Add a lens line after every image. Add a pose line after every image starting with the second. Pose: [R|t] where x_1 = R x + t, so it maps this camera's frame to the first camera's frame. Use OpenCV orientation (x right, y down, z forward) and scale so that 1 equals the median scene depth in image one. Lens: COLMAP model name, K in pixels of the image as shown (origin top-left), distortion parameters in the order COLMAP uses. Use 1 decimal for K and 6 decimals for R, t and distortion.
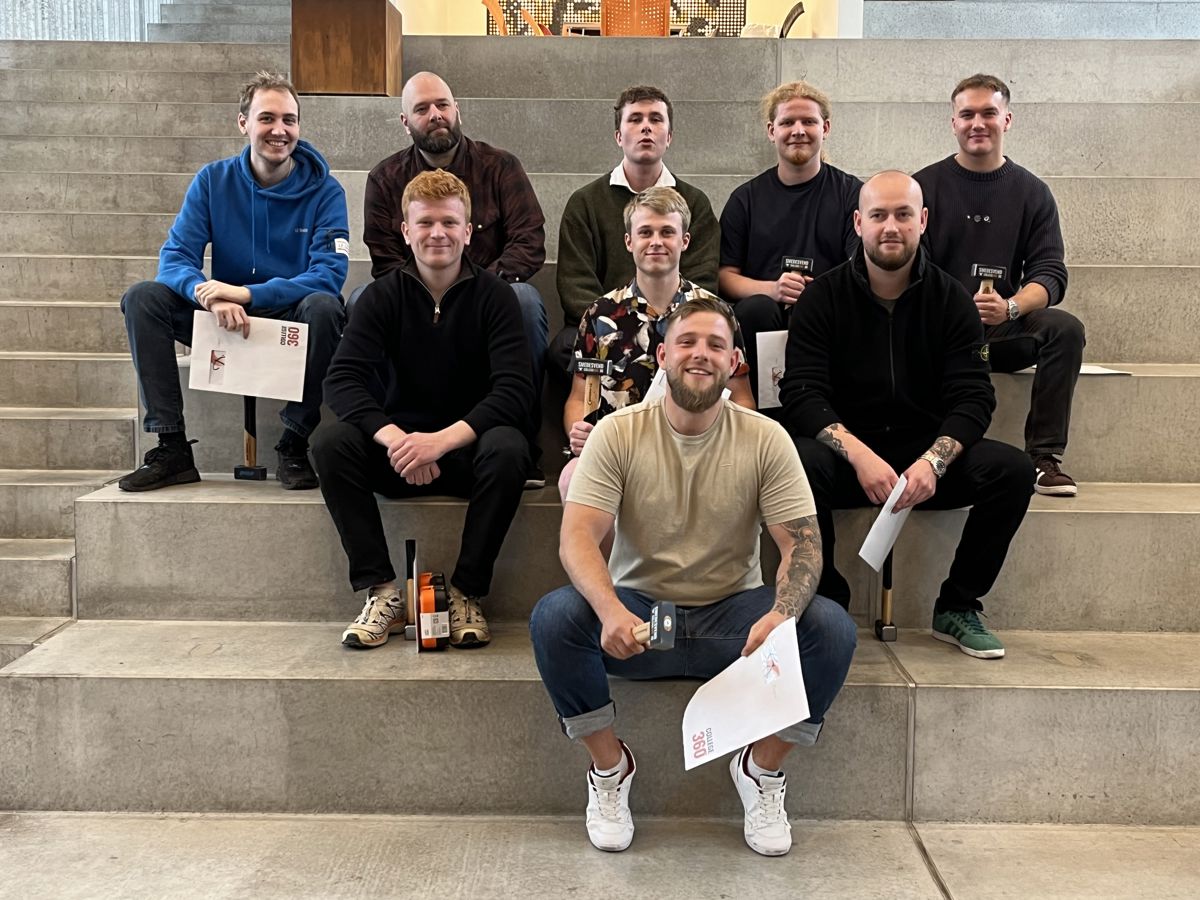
lens RADIAL K [[1460.6, 0, 609.1], [0, 1460.6, 440.4], [0, 0, 1]] dist [0.024376, 0.000000]
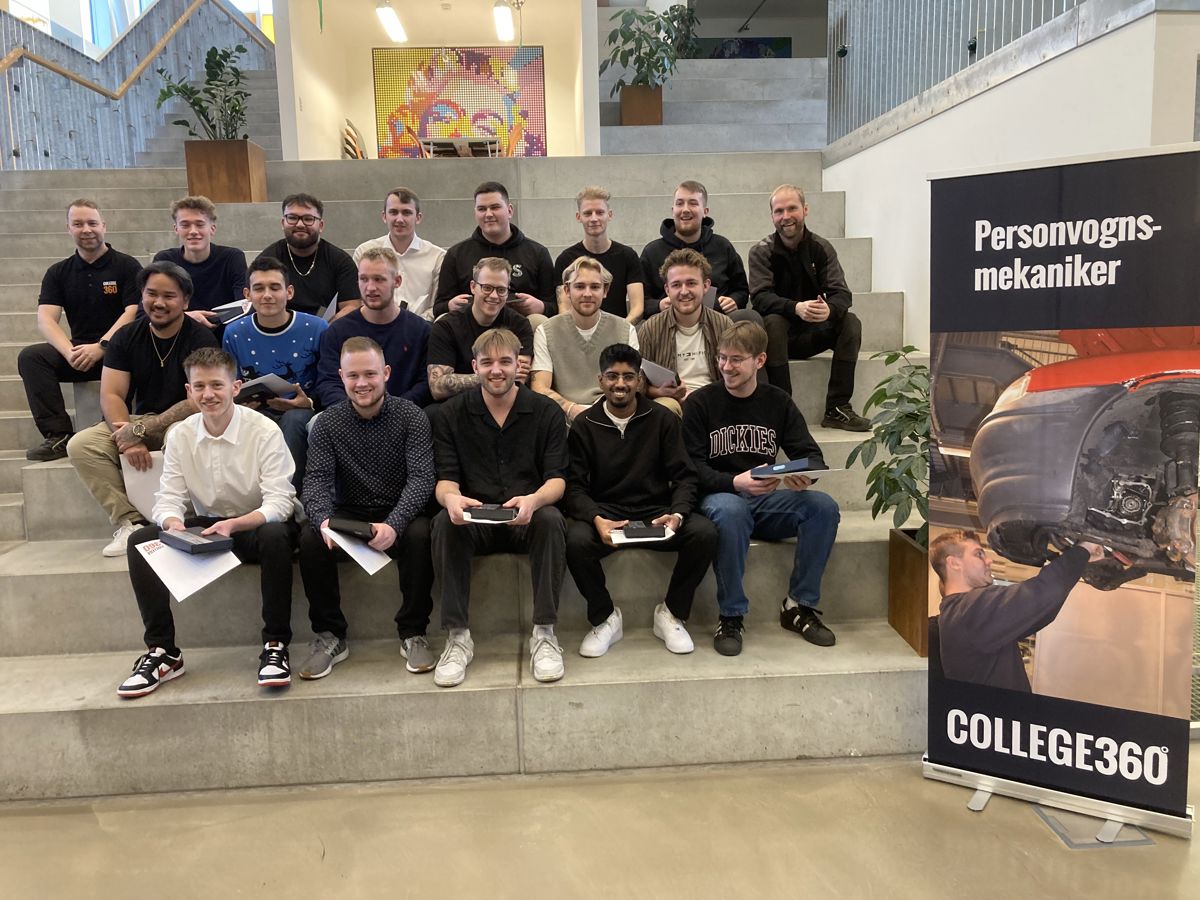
lens RADIAL K [[968.9, 0, 600.7], [0, 968.9, 444.8], [0, 0, 1]] dist [0.017952, -0.011330]
pose [[0.997044, -0.043773, 0.063150, 0.181545], [0.041430, 0.998420, 0.037951, 0.000685], [-0.064711, -0.035222, 0.997282, -0.097667]]
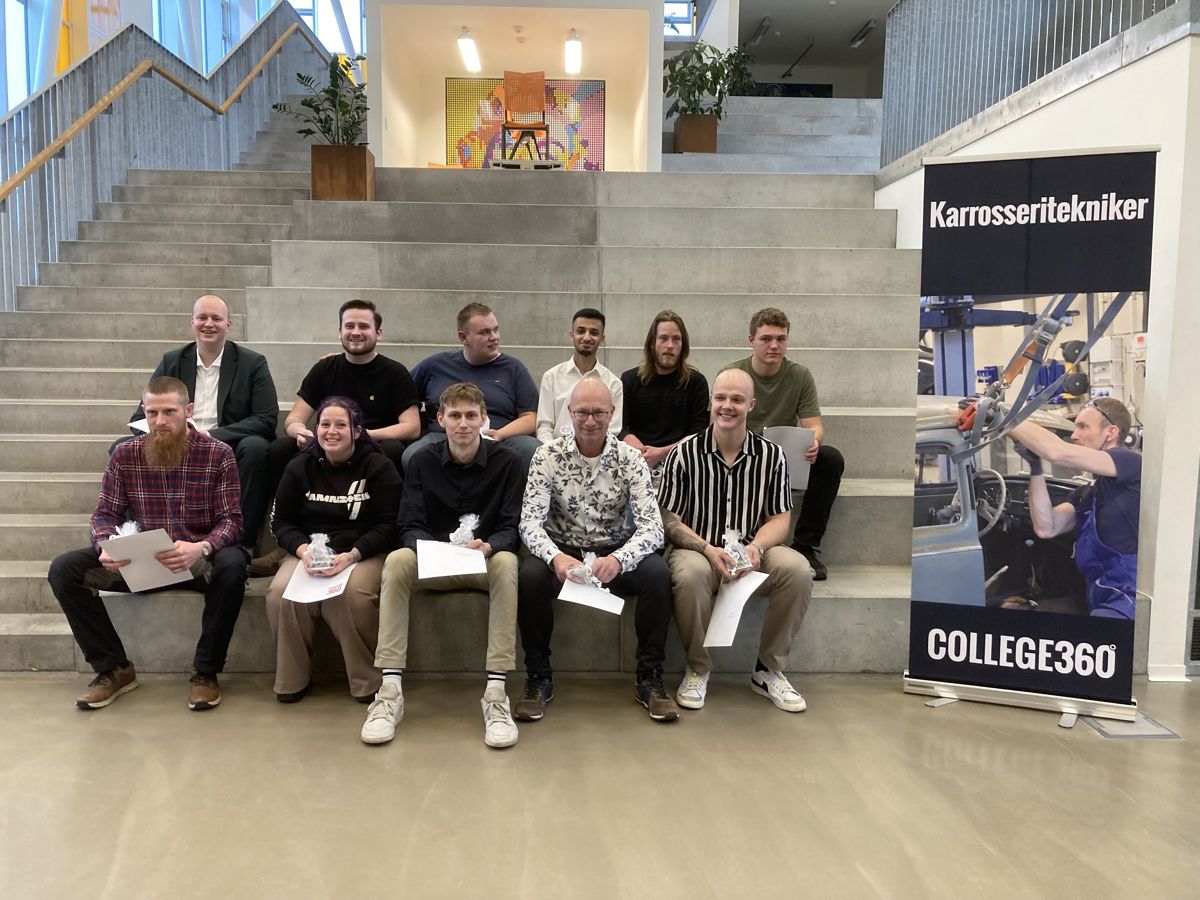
lens RADIAL K [[968.9, 0, 592.9], [0, 968.9, 448.3], [0, 0, 1]] dist [0.017952, -0.011330]
pose [[0.999262, -0.003082, 0.038287, 0.097834], [0.003248, 0.999986, -0.004289, 0.086155], [-0.038273, 0.004410, 0.999258, -0.217674]]
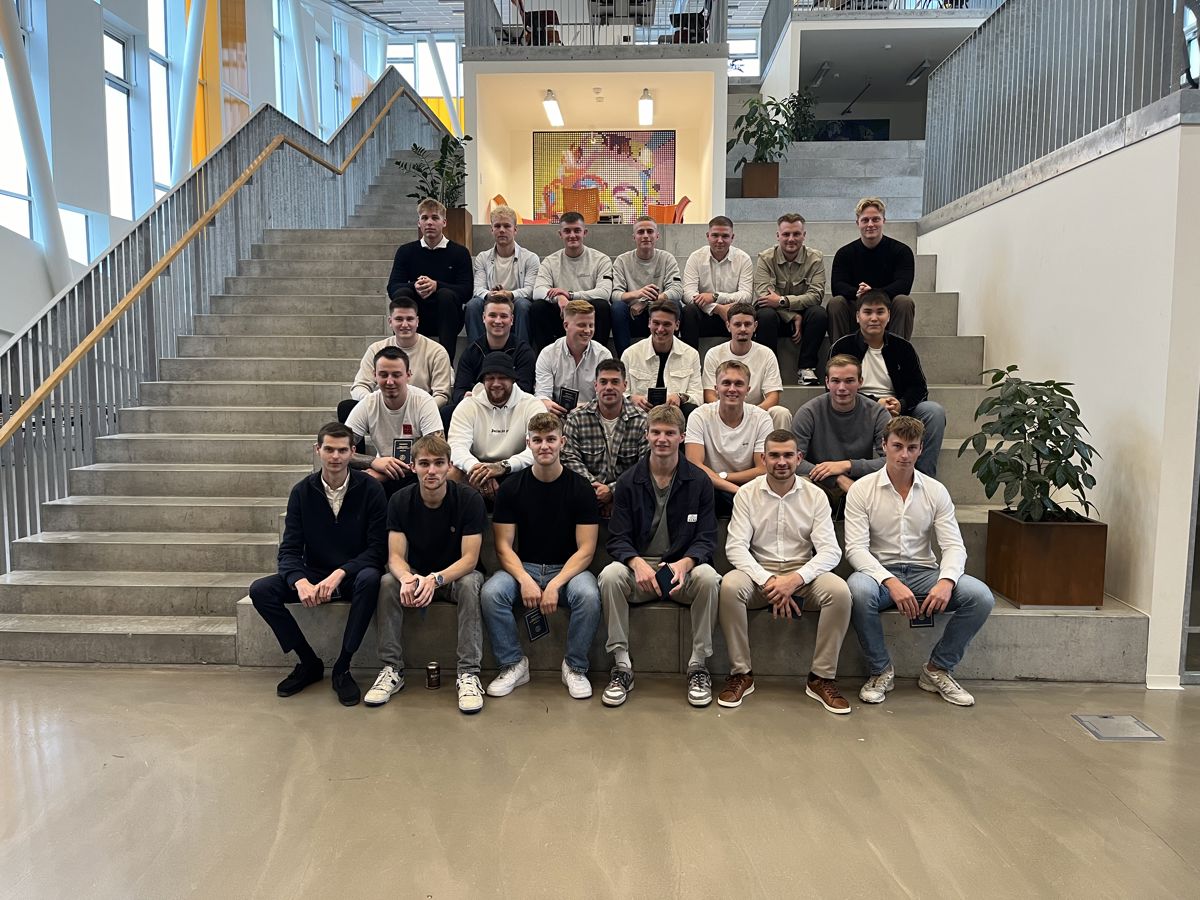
lens RADIAL K [[896.4, 0, 601.3], [0, 896.4, 452.6], [0, 0, 1]] dist [0.049812, -0.064114]
pose [[0.999337, -0.003577, -0.036244, 0.107040], [0.003520, 0.999992, -0.001641, 0.050341], [0.036250, 0.001512, 0.999342, -0.308064]]
